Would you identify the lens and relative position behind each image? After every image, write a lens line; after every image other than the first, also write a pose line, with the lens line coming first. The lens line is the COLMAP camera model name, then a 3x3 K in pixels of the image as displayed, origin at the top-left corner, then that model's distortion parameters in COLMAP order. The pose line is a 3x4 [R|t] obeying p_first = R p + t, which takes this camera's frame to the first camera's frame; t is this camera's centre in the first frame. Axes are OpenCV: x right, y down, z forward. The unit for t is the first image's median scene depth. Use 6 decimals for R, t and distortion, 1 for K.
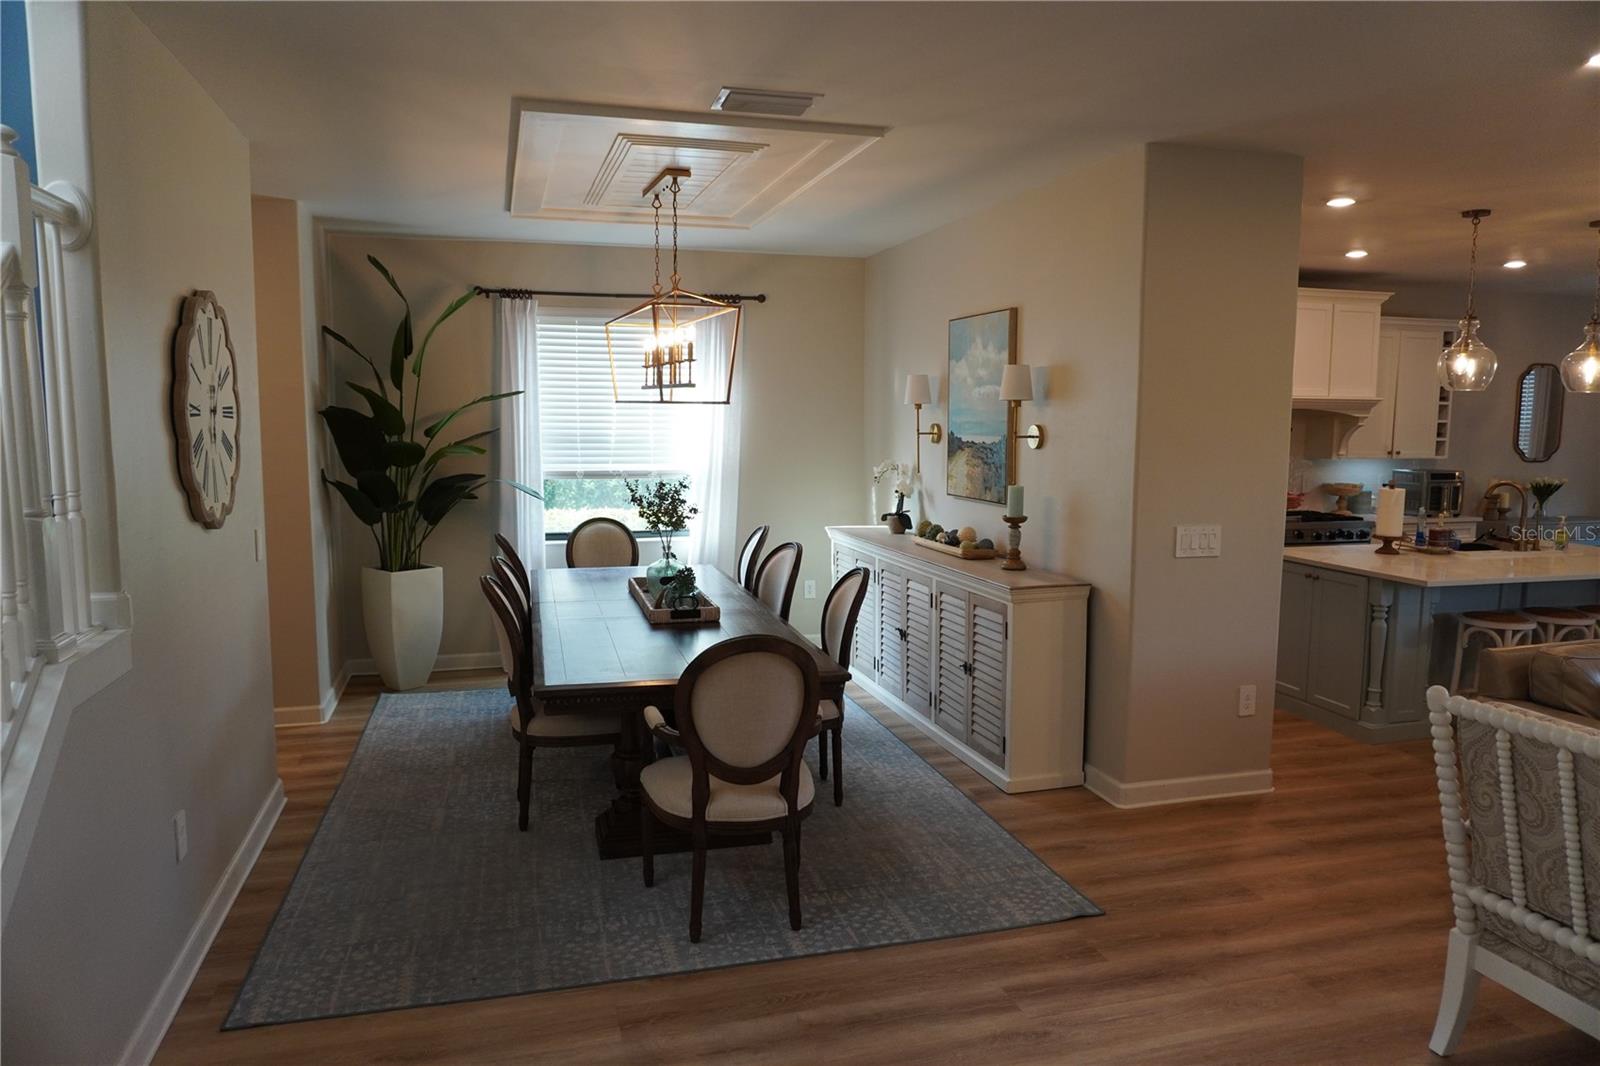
lens RADIAL K [[1077.0, 0, 787.1], [0, 1077.0, 520.4], [0, 0, 1]] dist [-0.047263, 0.042264]
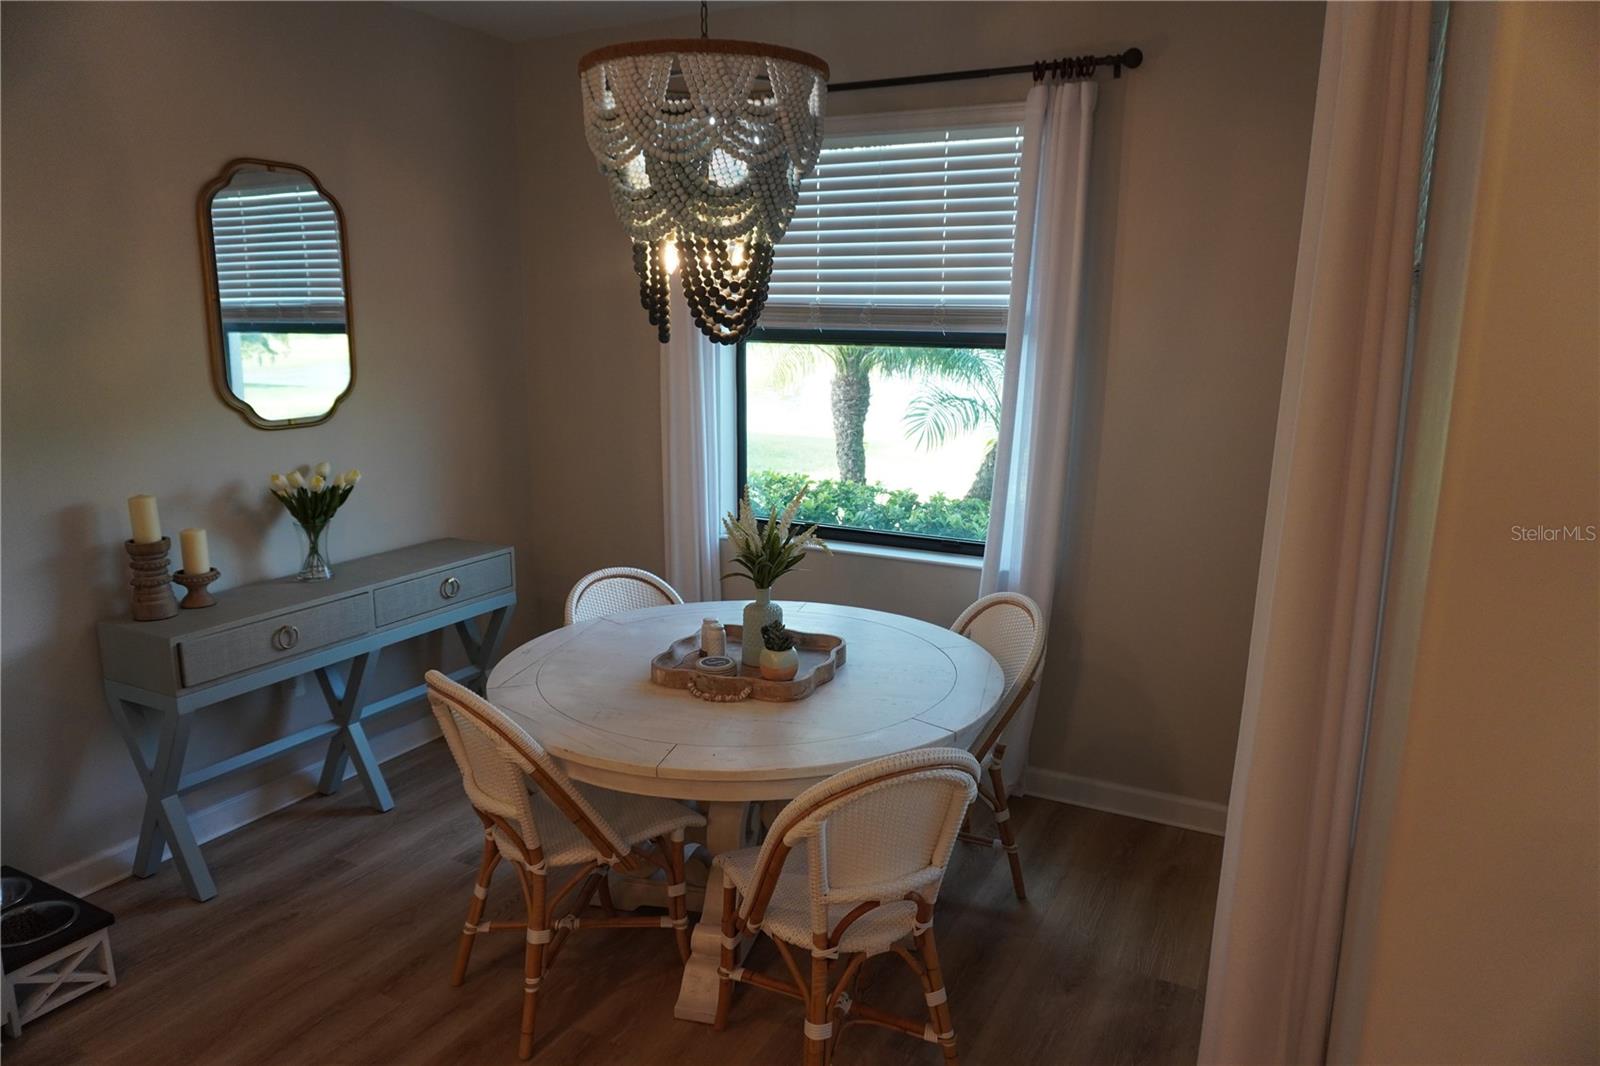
lens RADIAL K [[1077.0, 0, 801.6], [0, 1077.0, 527.4], [0, 0, 1]] dist [-0.047263, 0.042264]
pose [[0.685031, -0.142790, 0.714383, 0.560101], [0.067239, 0.988810, 0.133166, -0.059335], [-0.725404, -0.043188, 0.686967, 0.614065]]
